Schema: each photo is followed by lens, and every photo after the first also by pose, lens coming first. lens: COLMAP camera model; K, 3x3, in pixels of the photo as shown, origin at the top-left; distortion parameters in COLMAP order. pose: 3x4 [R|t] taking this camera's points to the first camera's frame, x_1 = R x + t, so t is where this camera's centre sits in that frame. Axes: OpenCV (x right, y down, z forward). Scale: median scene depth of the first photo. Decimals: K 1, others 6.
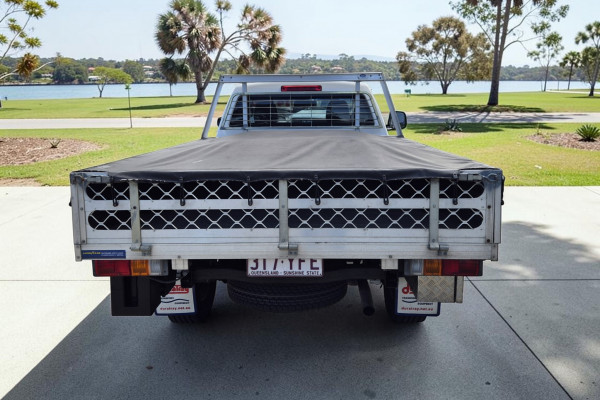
lens RADIAL K [[464.2, 0, 300.1], [0, 464.2, 185.5], [0, 0, 1]] dist [0.066780, 0.000695]
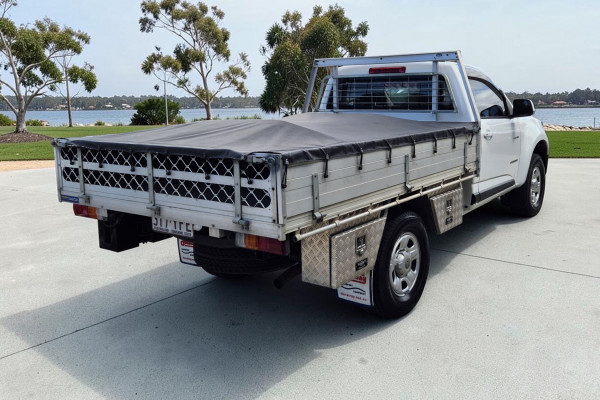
lens RADIAL K [[566.1, 0, 300.0], [0, 566.1, 200.0], [0, 0, 1]] dist [0.021134, 0.011725]
pose [[0.826383, 0.104406, -0.553345, 1.458857], [-0.087980, 0.994532, 0.056257, -0.009017], [0.556193, 0.002194, 0.831050, -0.048498]]
